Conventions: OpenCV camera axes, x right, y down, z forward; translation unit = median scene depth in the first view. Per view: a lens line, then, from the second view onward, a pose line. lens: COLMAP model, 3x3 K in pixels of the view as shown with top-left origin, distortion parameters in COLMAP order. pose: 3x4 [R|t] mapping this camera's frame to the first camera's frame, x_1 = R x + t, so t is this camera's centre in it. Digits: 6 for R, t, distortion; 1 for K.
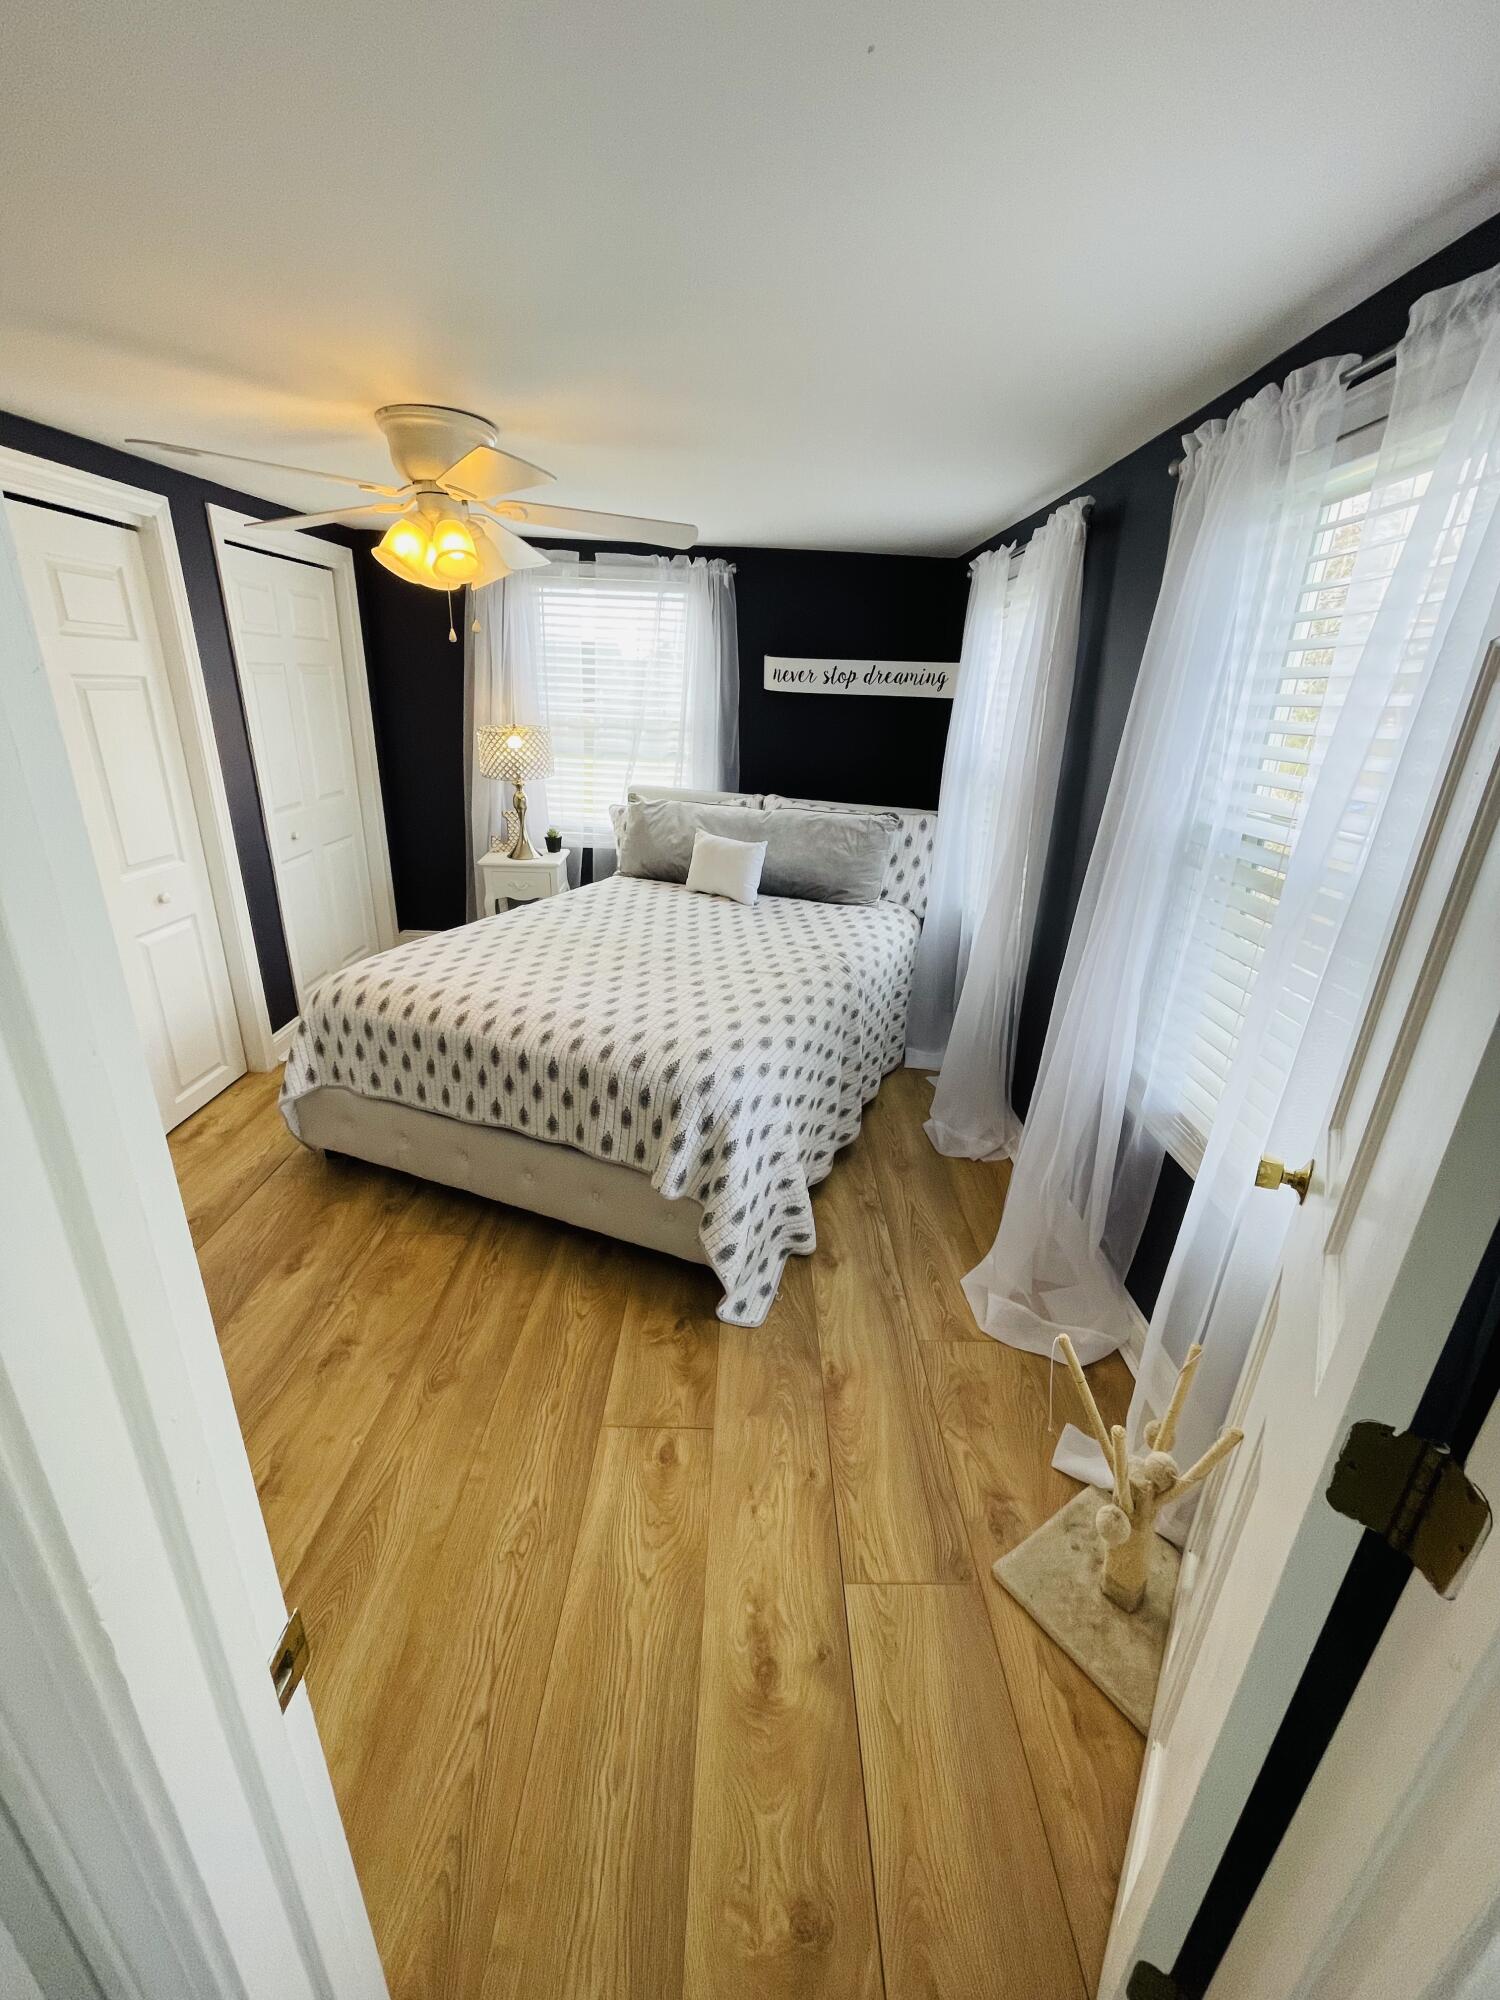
lens RADIAL K [[806.9, 0, 750.0], [0, 806.9, 1000.0], [0, 0, 1]] dist [-0.000434, 0.000534]
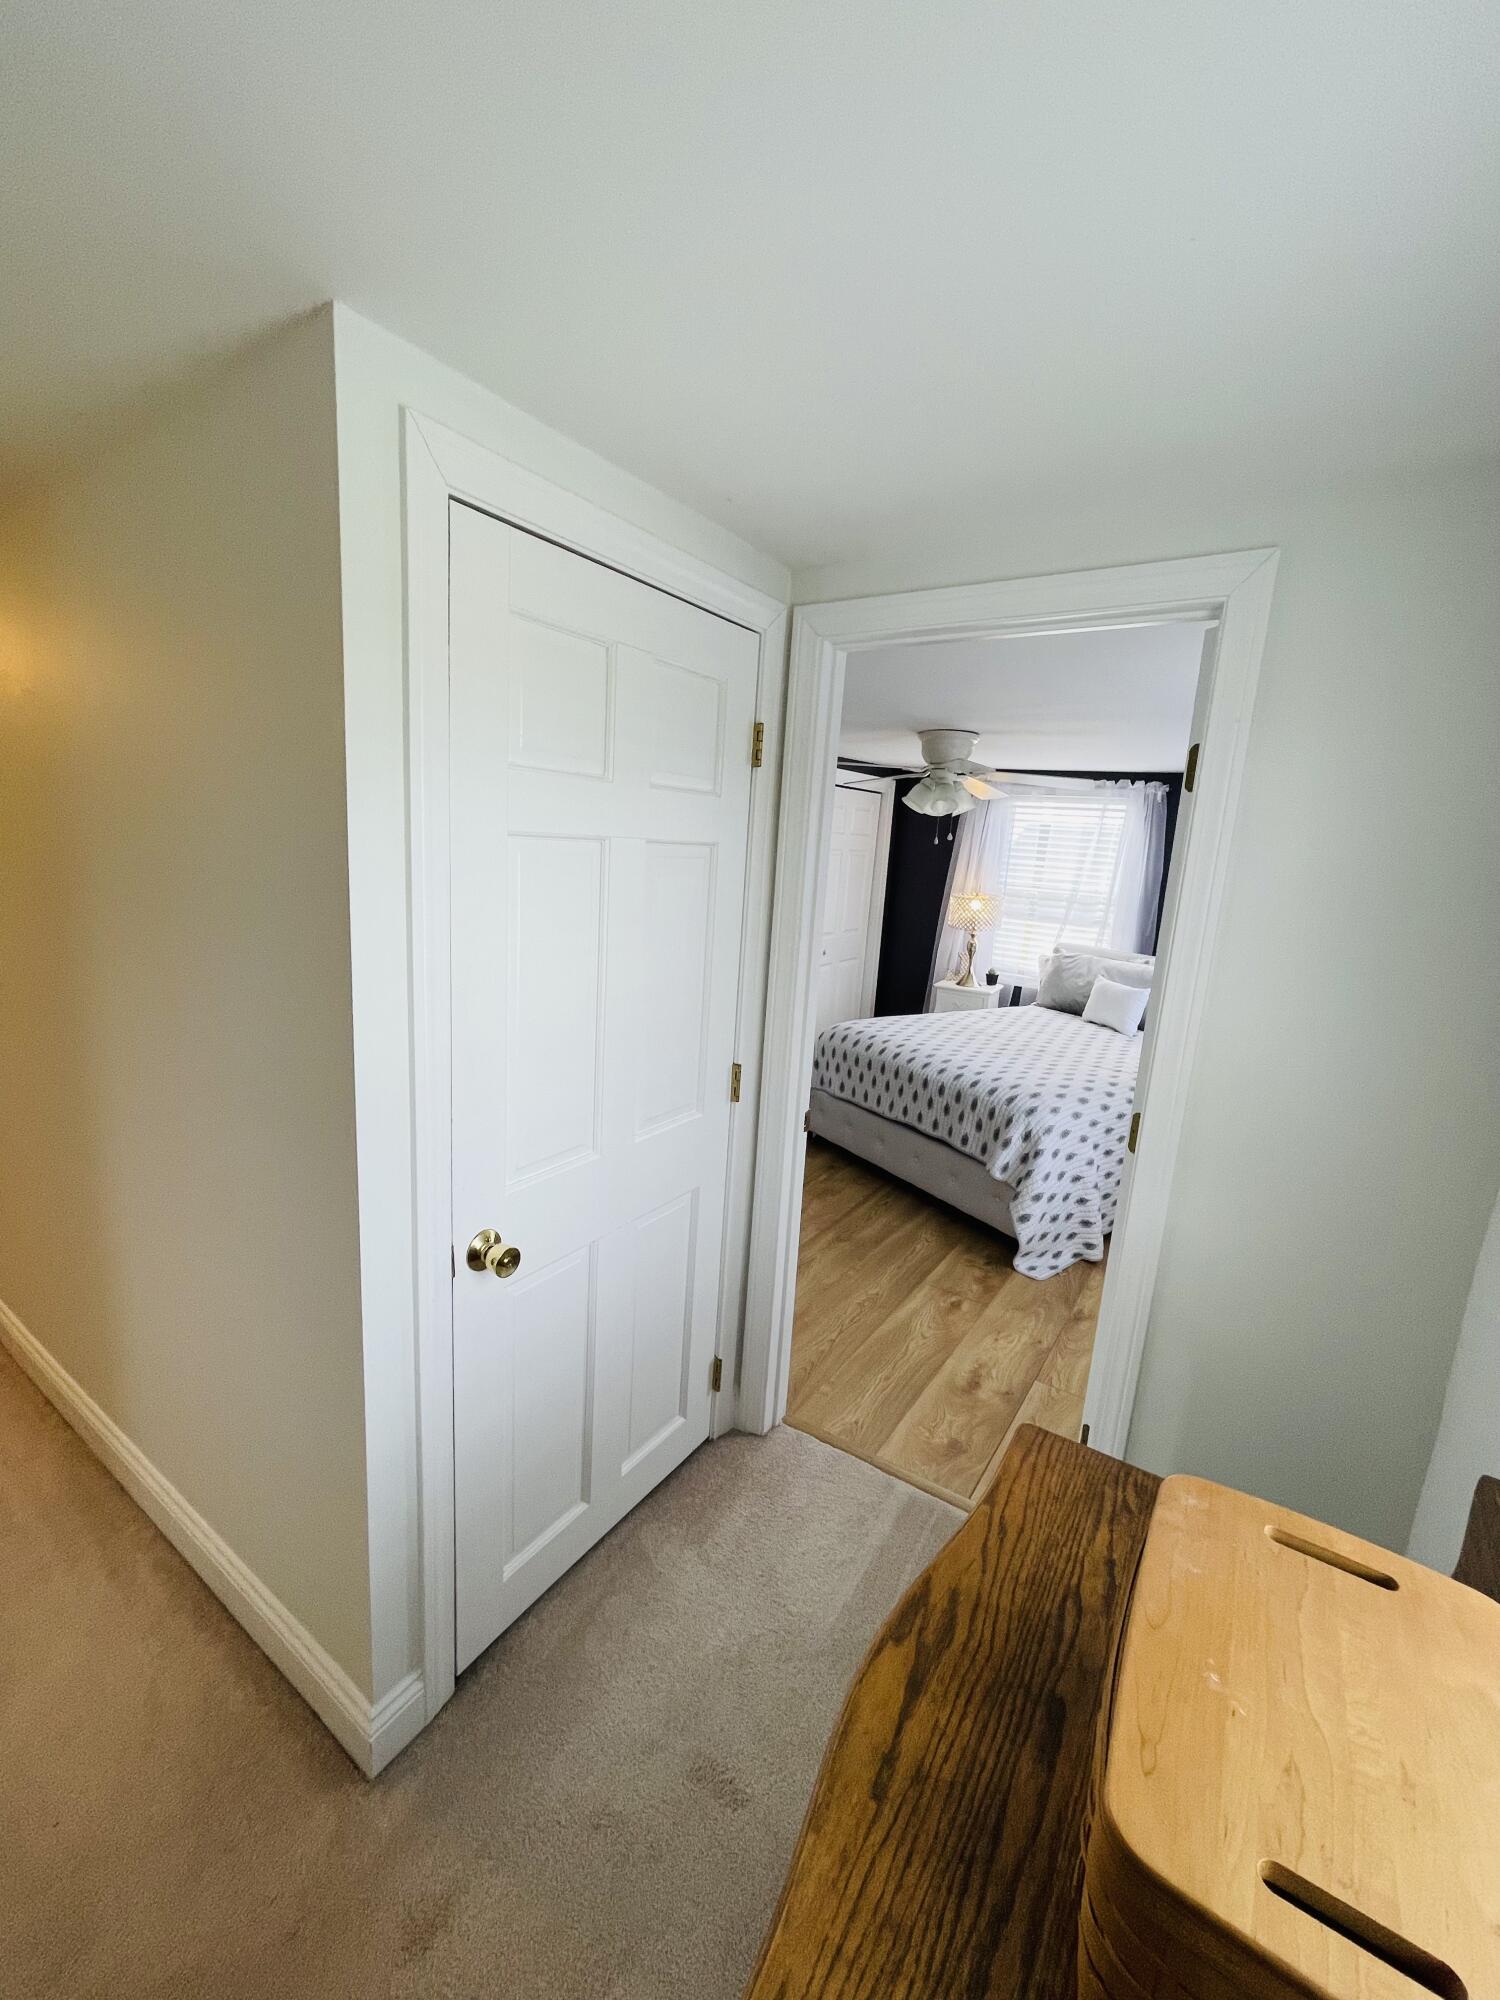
lens RADIAL K [[806.9, 0, 750.0], [0, 806.9, 1000.0], [0, 0, 1]] dist [-0.000434, 0.000534]
pose [[0.832044, 0.121274, -0.541291, 0.294463], [-0.228441, 0.964133, -0.135137, 0.218369], [0.505488, 0.236093, 0.829905, -0.597345]]
